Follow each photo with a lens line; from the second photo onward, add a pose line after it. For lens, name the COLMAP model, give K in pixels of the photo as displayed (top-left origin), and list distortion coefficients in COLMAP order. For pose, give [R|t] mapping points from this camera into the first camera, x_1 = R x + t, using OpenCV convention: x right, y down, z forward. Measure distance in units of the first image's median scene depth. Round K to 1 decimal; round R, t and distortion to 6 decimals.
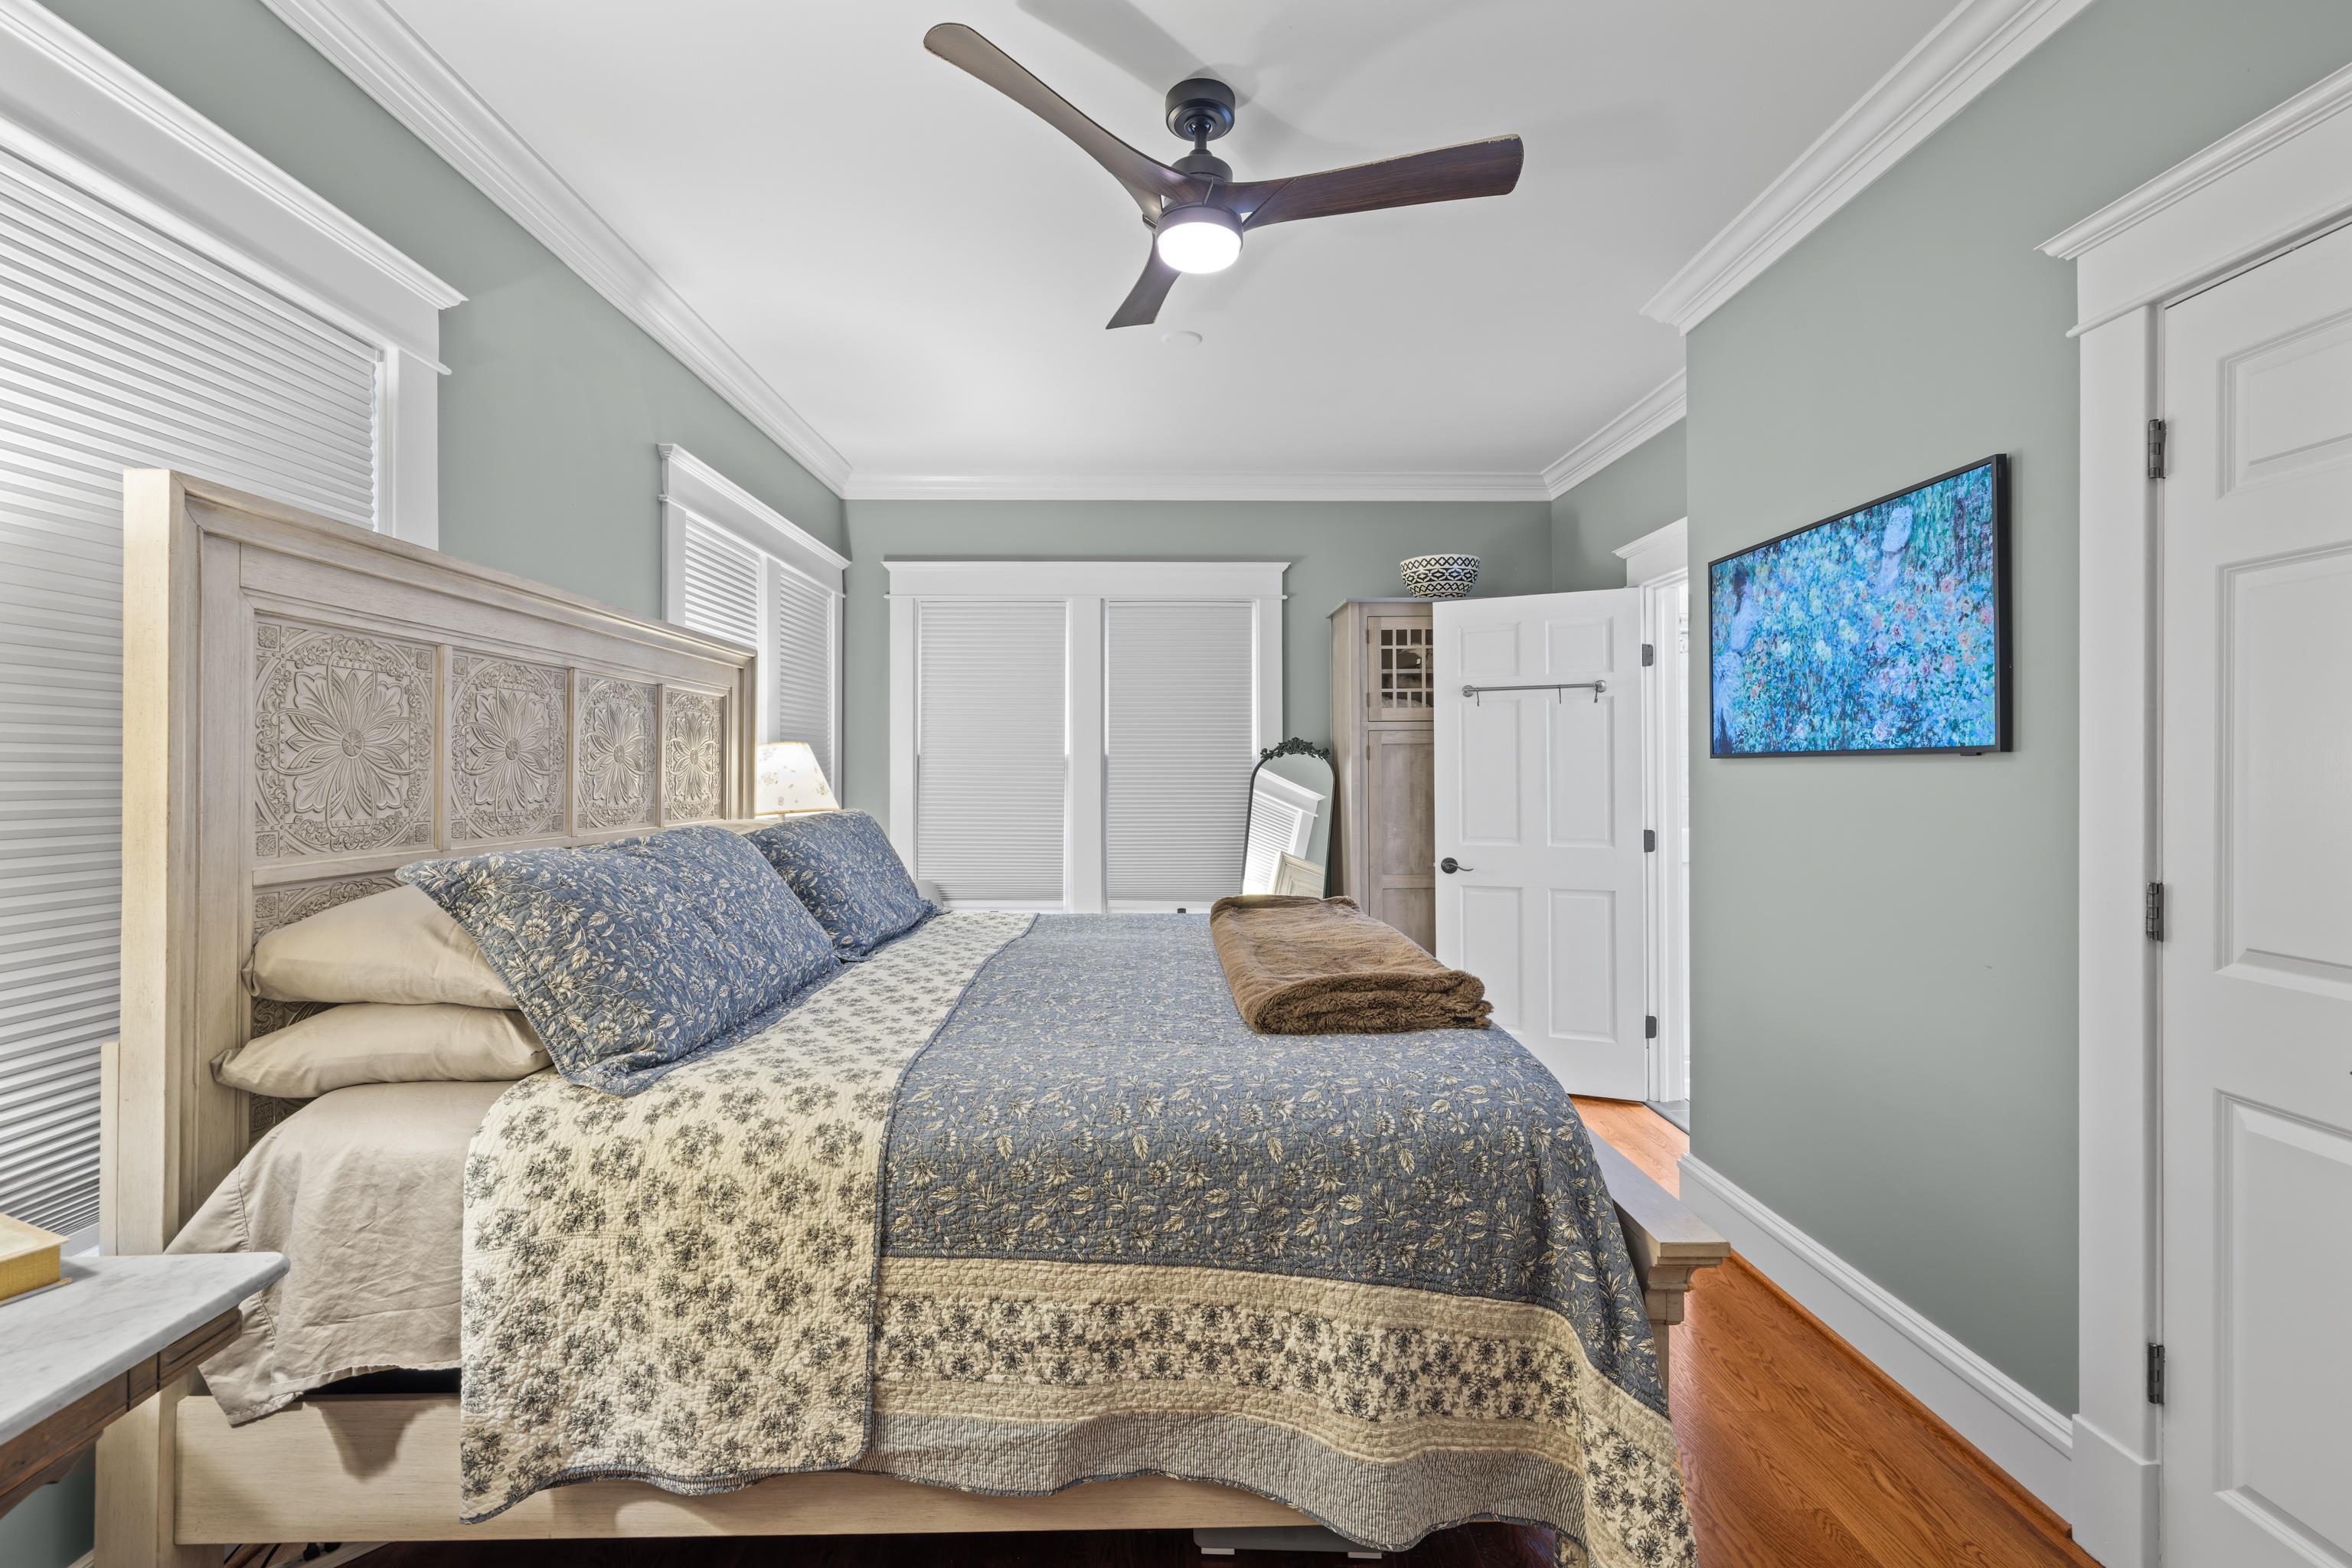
lens RADIAL K [[996.3, 0, 1175.5], [0, 996.3, 769.8], [0, 0, 1]] dist [0.000520, 0.000648]
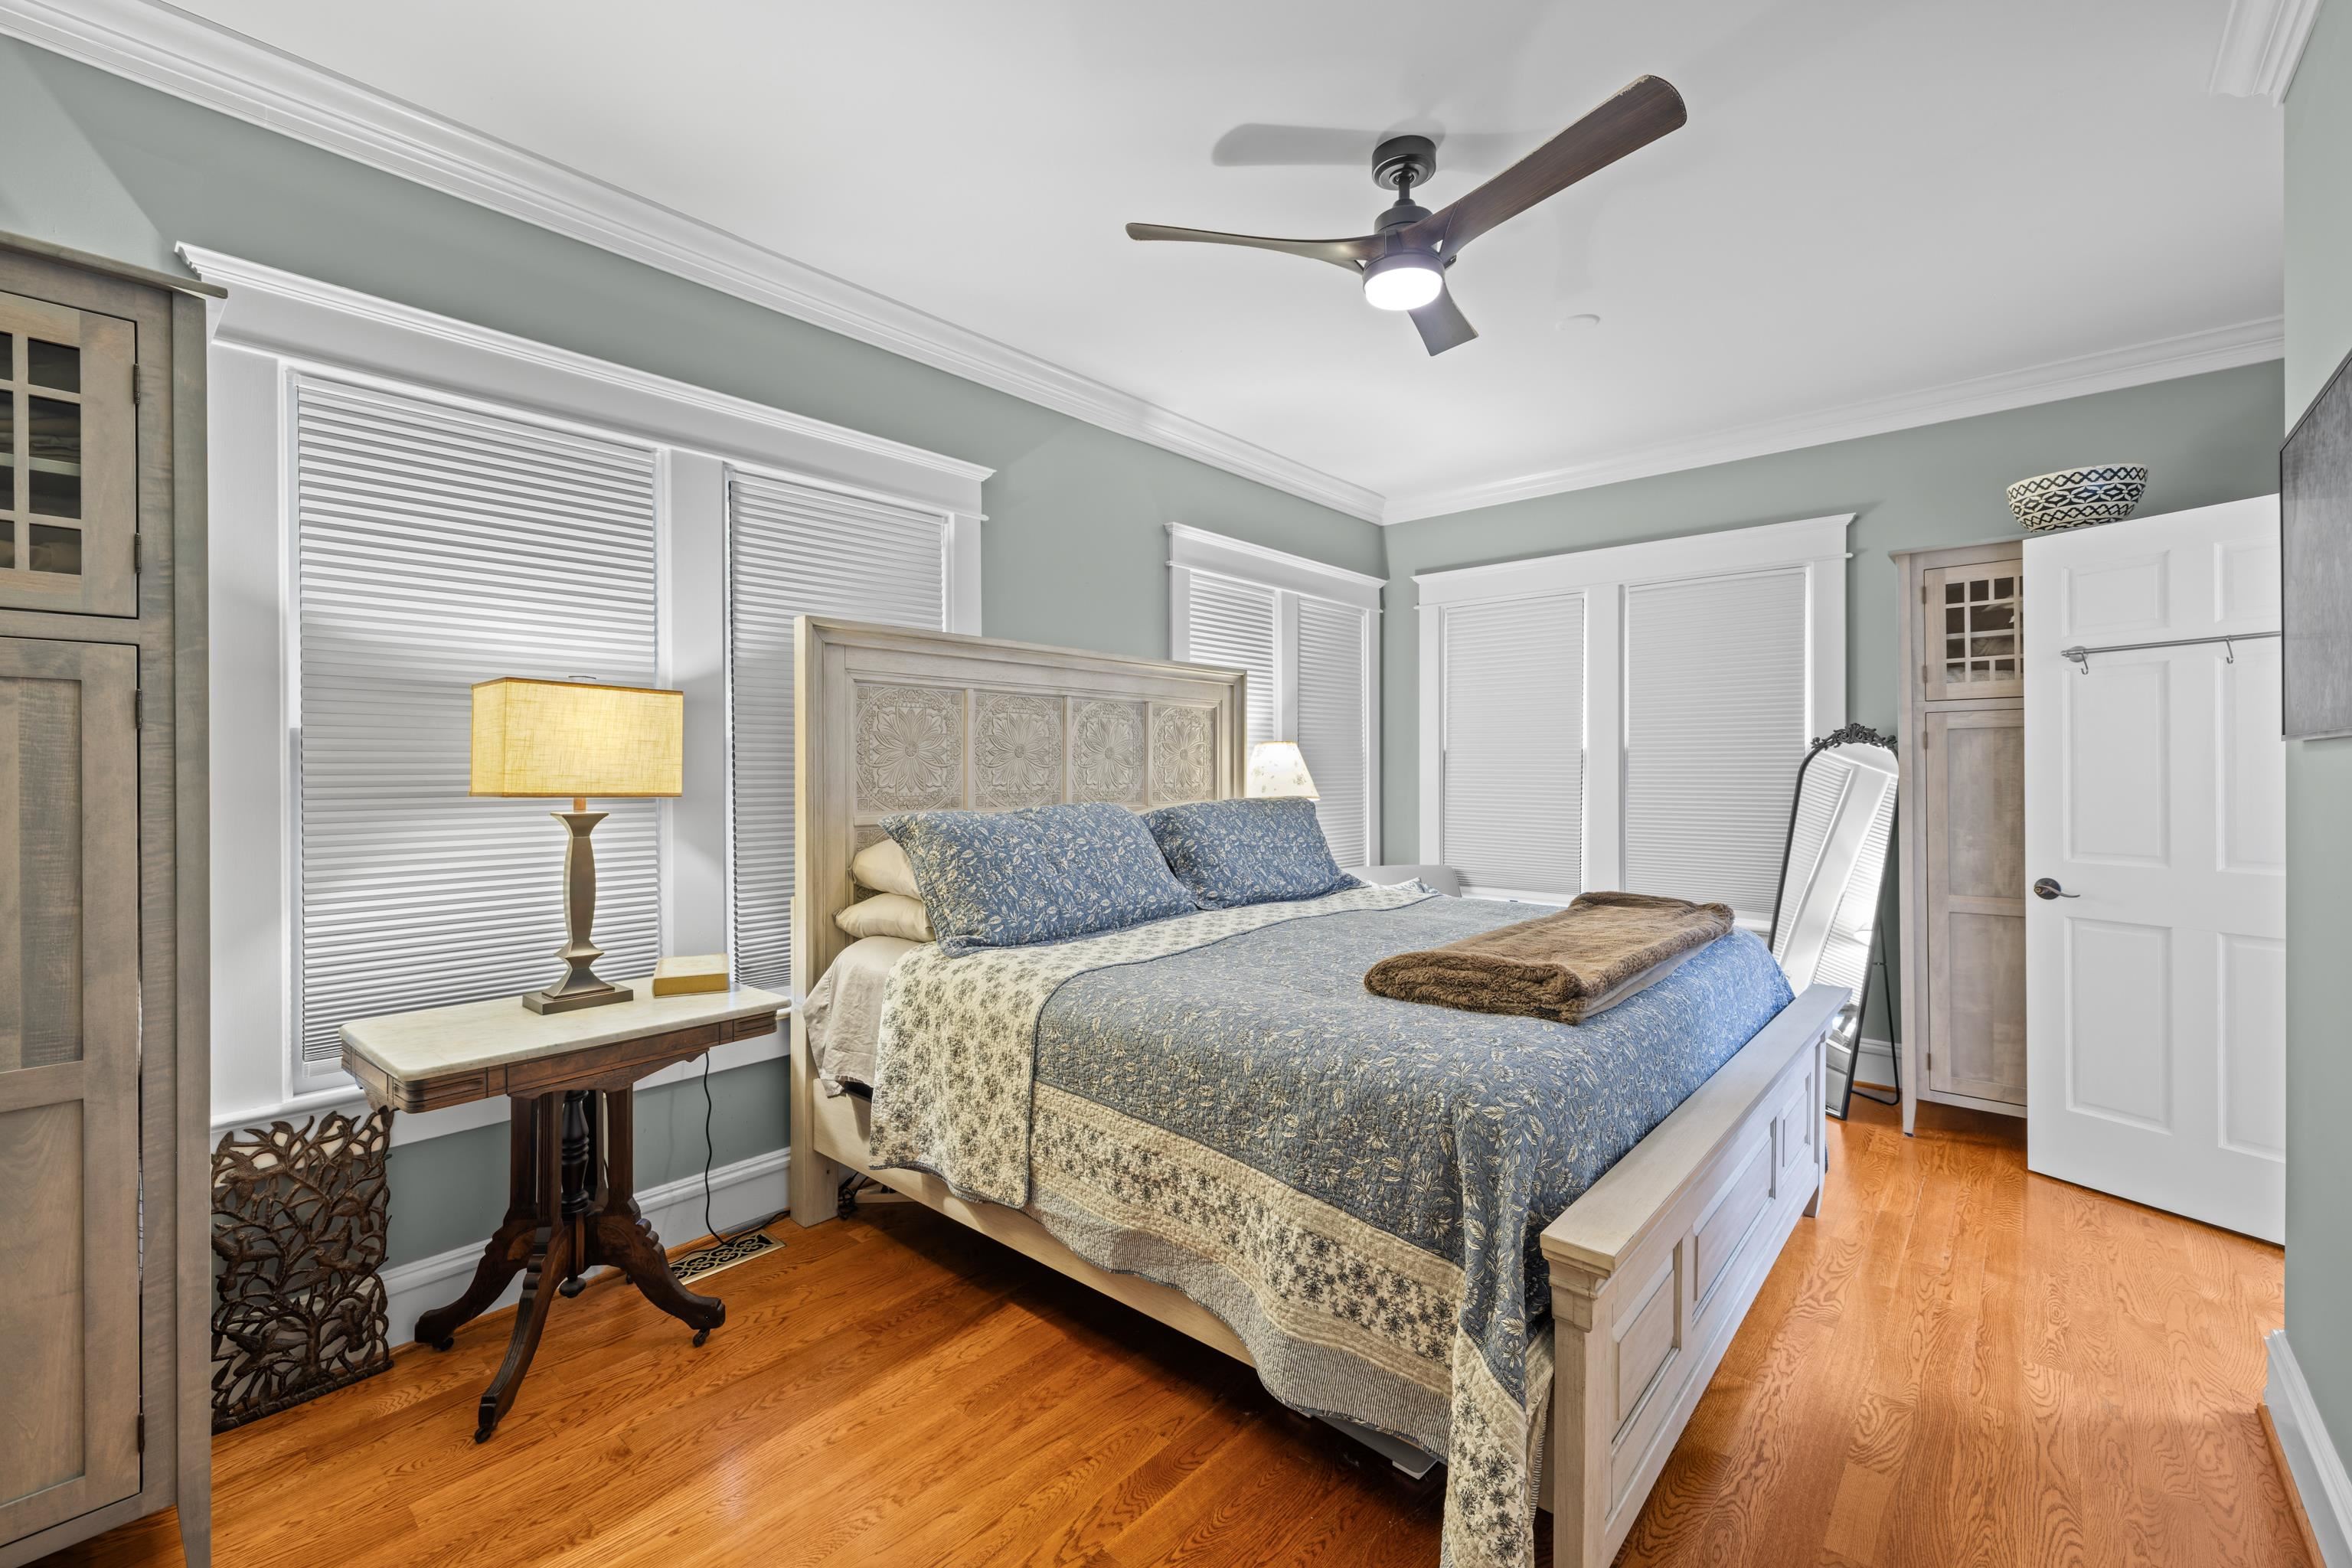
lens RADIAL K [[996.3, 0, 1175.5], [0, 996.3, 769.8], [0, 0, 1]] dist [0.000520, 0.000648]
pose [[0.736498, 0.000535, -0.676439, 0.873101], [0.002898, 0.999988, 0.003947, 0.004936], [0.676433, -0.004867, 0.736488, 0.018665]]
